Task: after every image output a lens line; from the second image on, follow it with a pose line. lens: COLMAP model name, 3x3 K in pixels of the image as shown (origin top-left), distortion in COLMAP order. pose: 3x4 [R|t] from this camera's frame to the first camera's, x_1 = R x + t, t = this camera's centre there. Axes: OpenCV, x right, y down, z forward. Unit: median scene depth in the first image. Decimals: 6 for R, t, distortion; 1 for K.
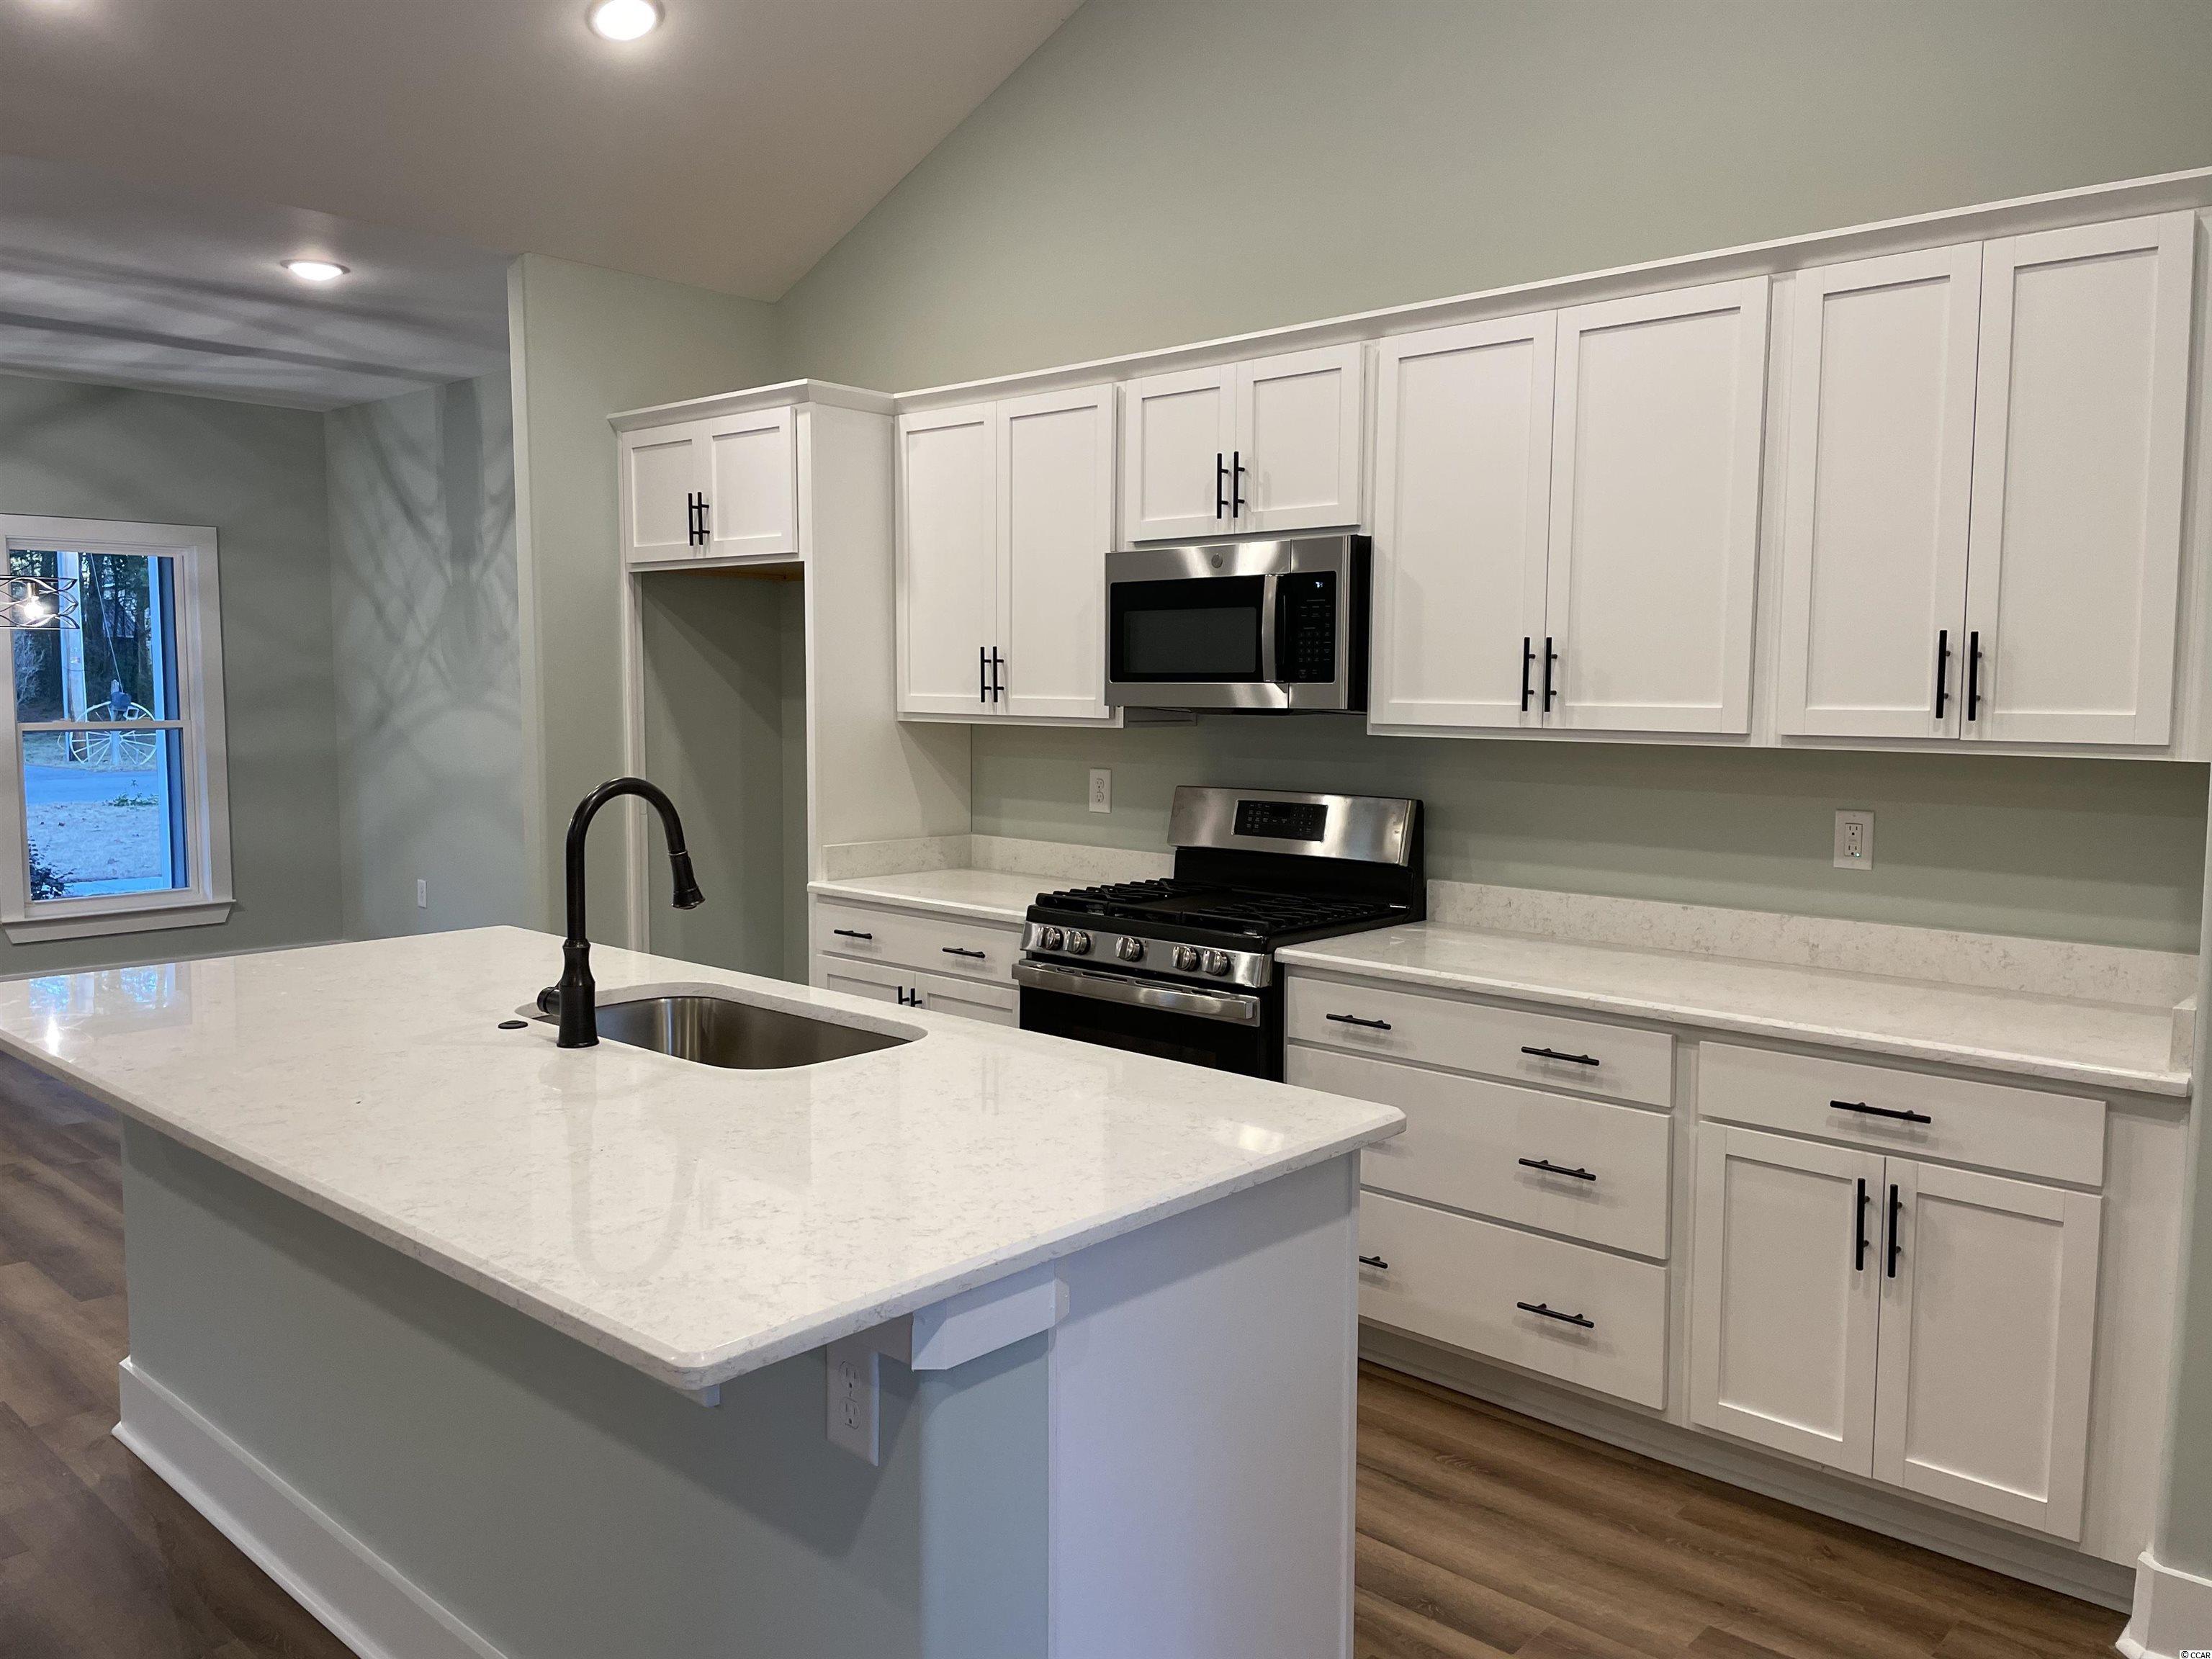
lens RADIAL K [[1657.4, 0, 1091.5], [0, 1657.4, 830.1], [0, 0, 1]] dist [0.072111, -0.079350]
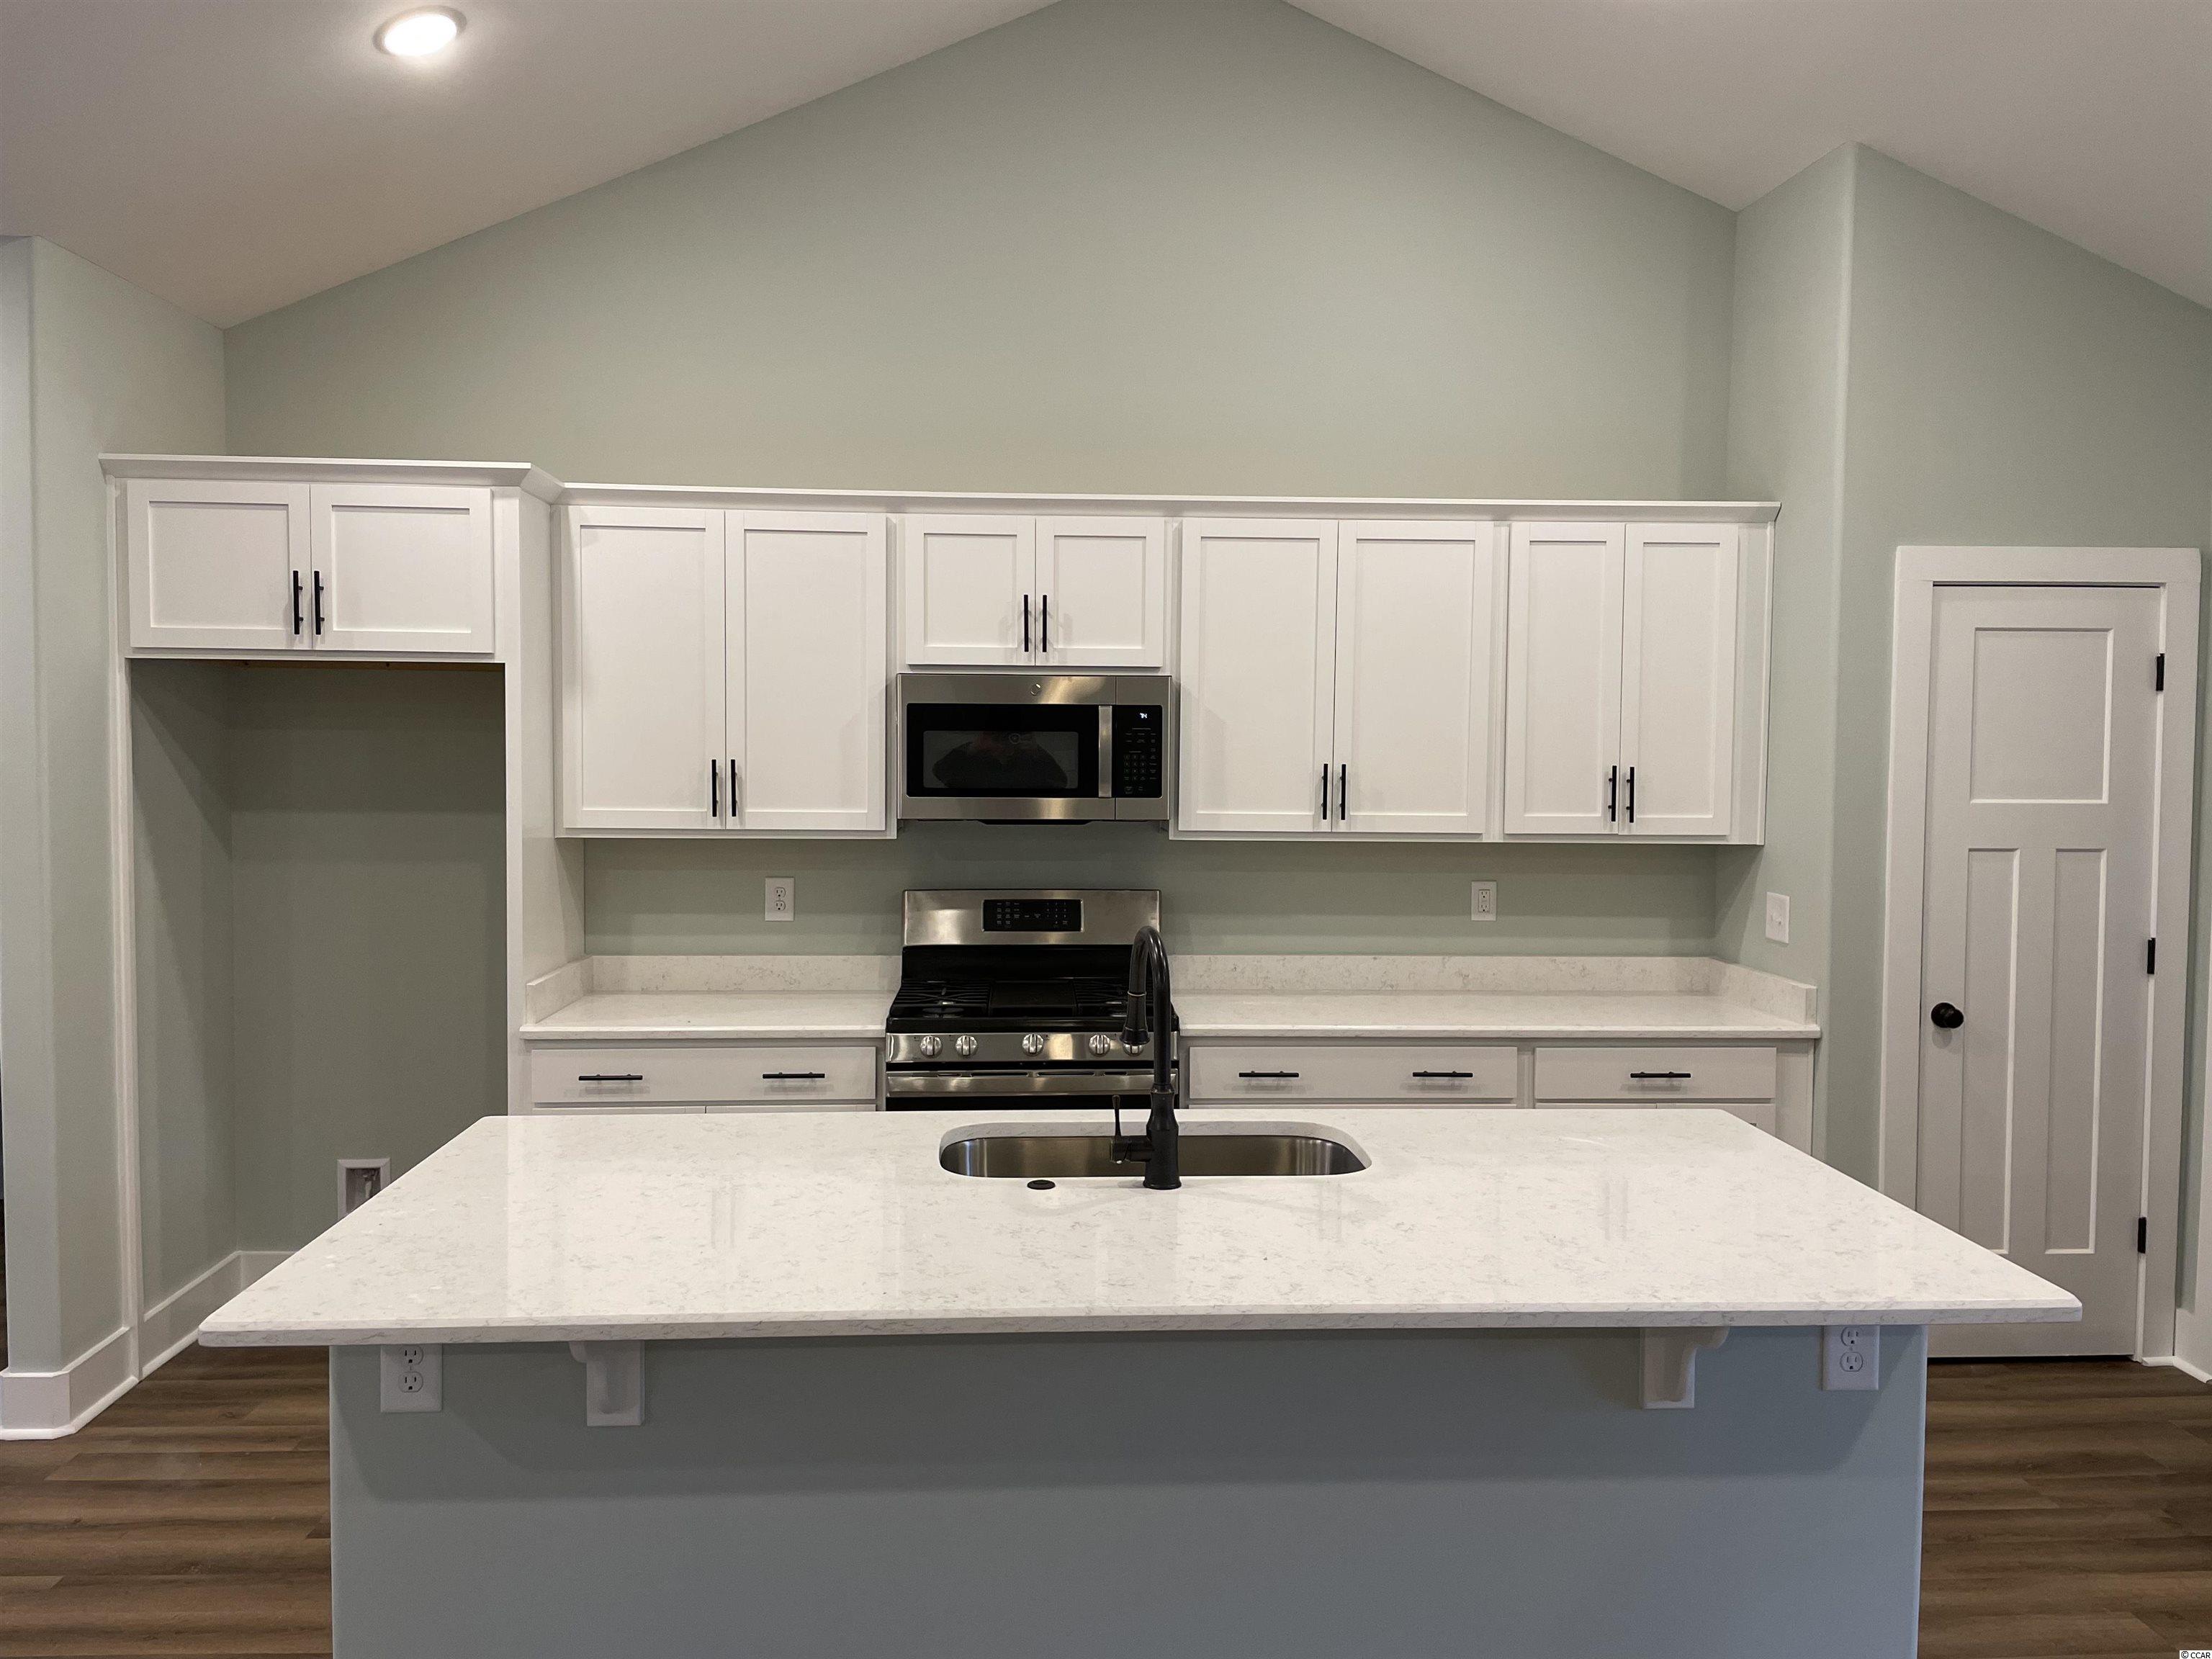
lens RADIAL K [[1657.4, 0, 1099.4], [0, 1657.4, 814.2], [0, 0, 1]] dist [0.072111, -0.079350]
pose [[0.694839, -0.031800, 0.718462, -0.678581], [0.060970, 0.998030, -0.014792, -0.056667], [-0.716576, 0.054082, 0.695409, 0.186497]]
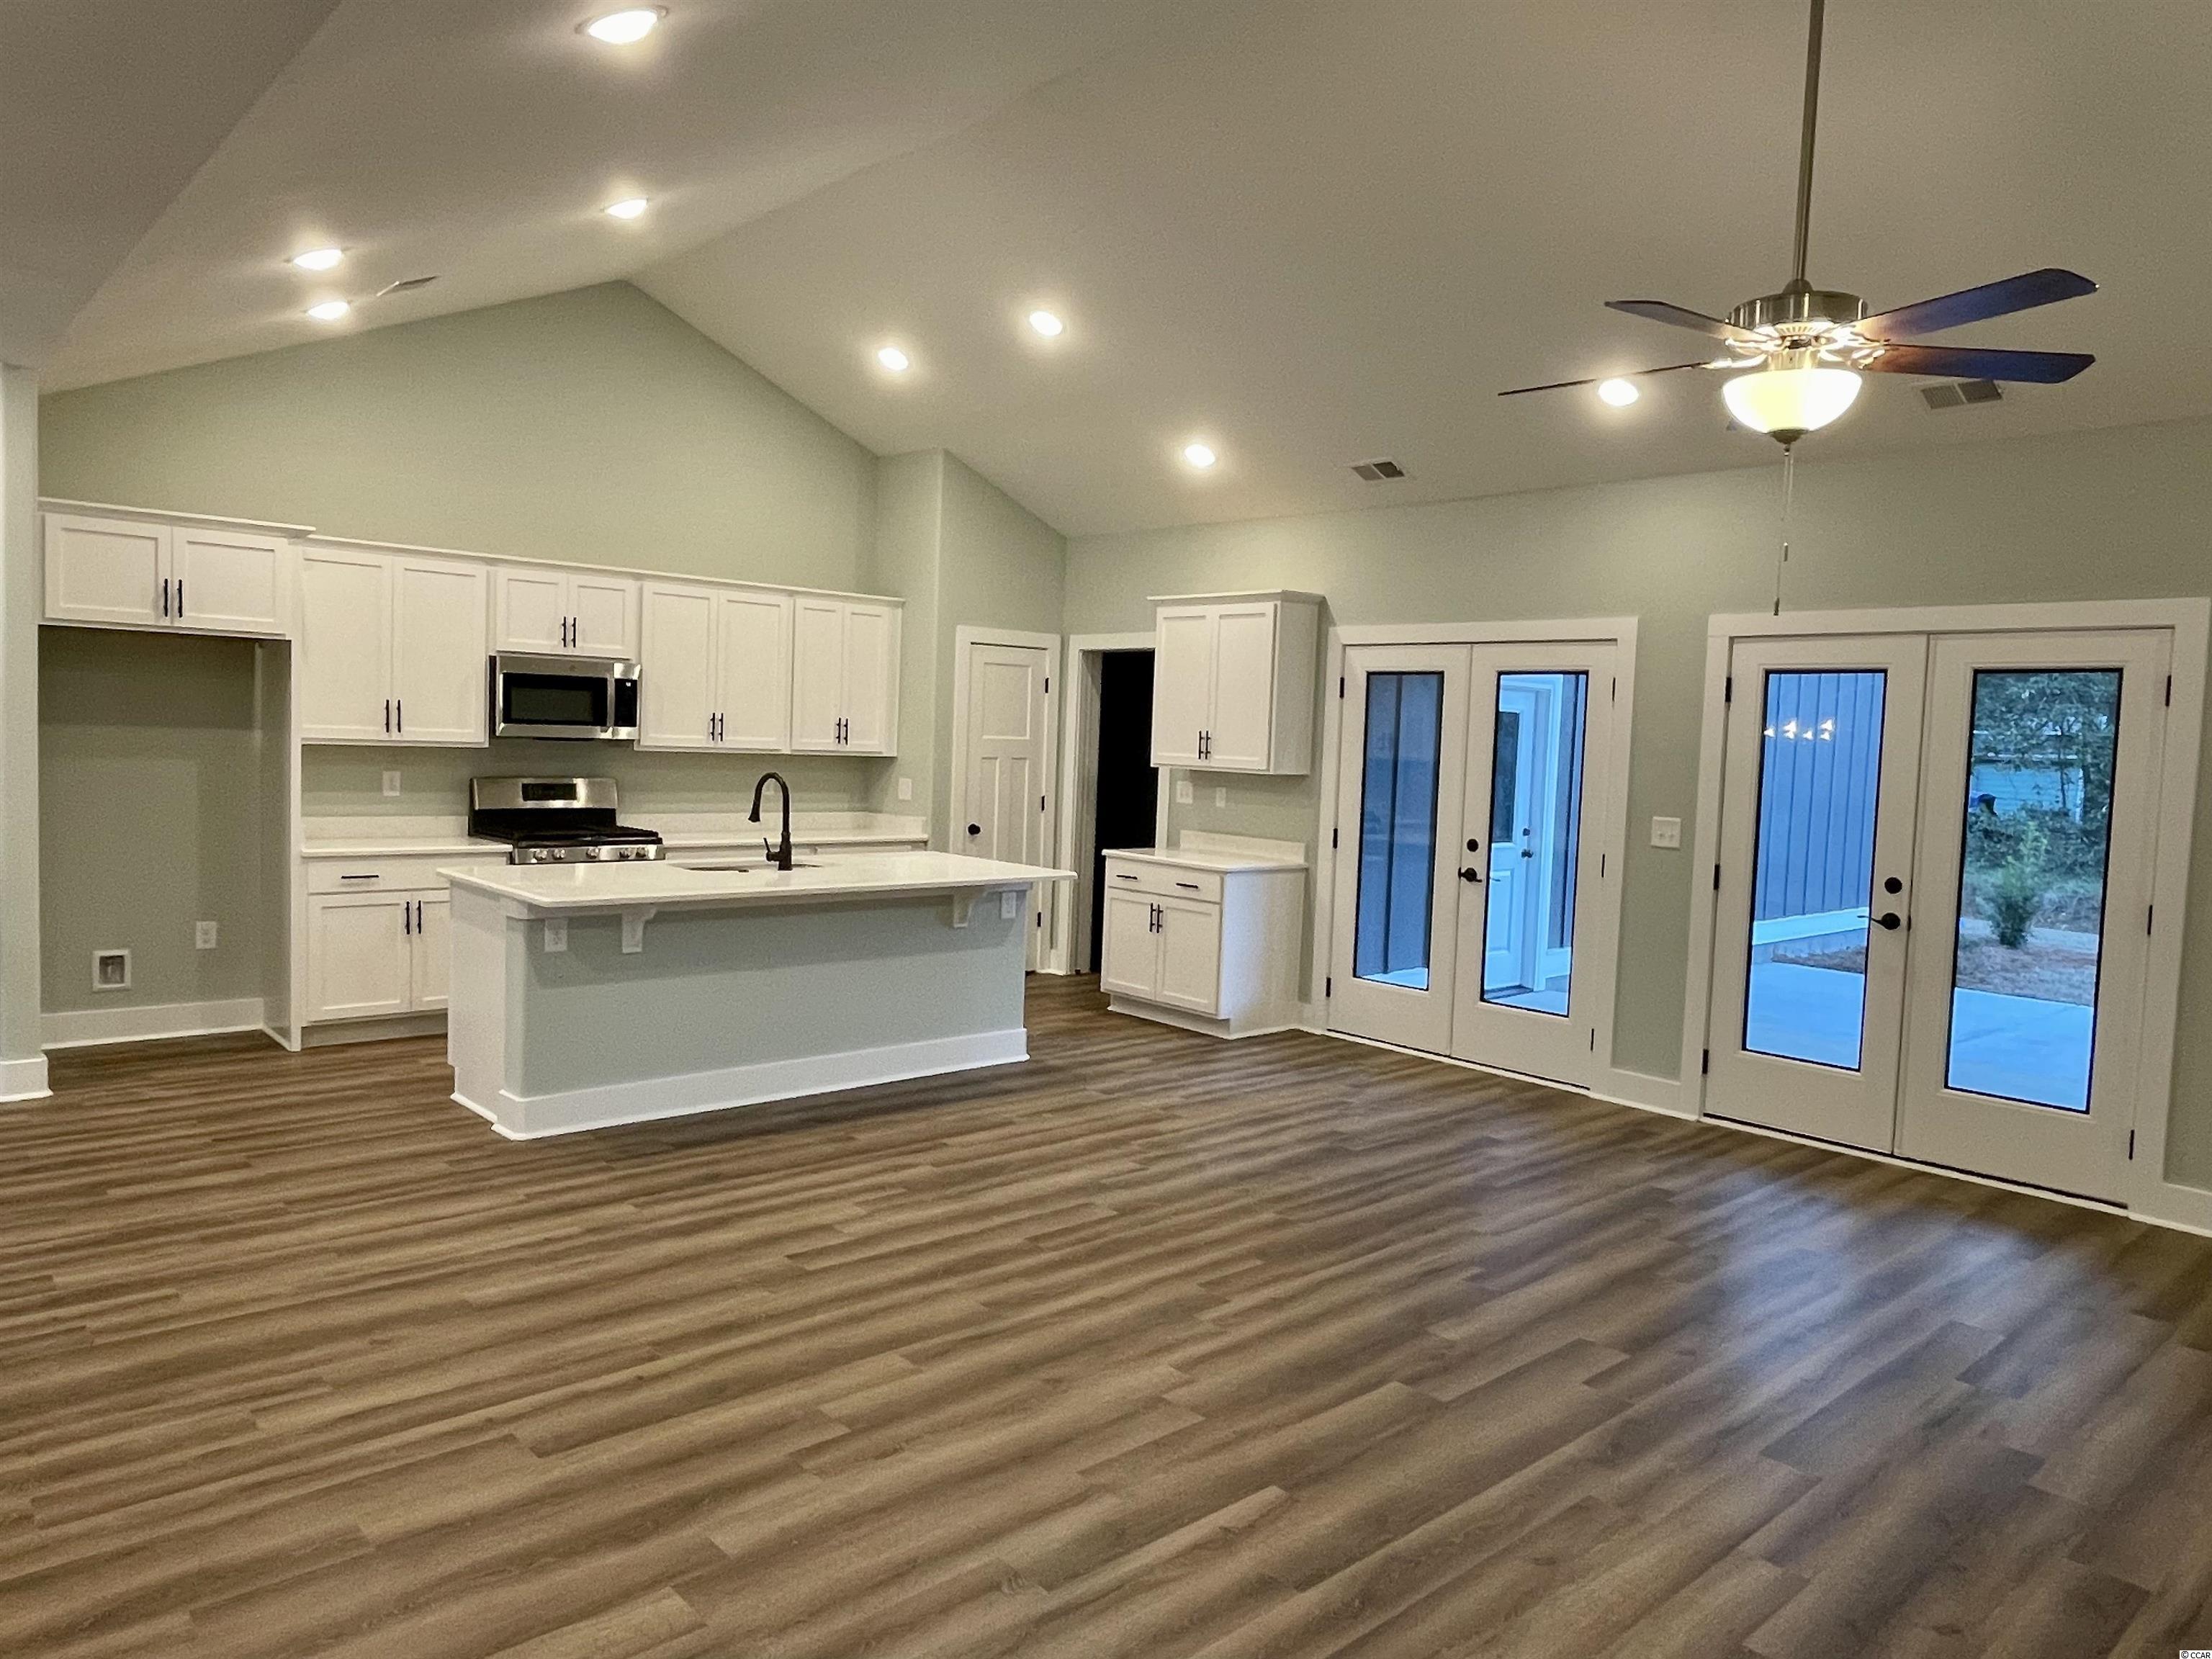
lens RADIAL K [[1466.0, 0, 1109.0], [0, 1466.0, 828.3], [0, 0, 1]] dist [-0.006484, -0.001084]
pose [[0.079548, -0.065176, 0.994698, -1.669507], [0.054832, 0.996636, 0.060918, -0.034441], [-0.995322, 0.049695, 0.082854, 0.172855]]
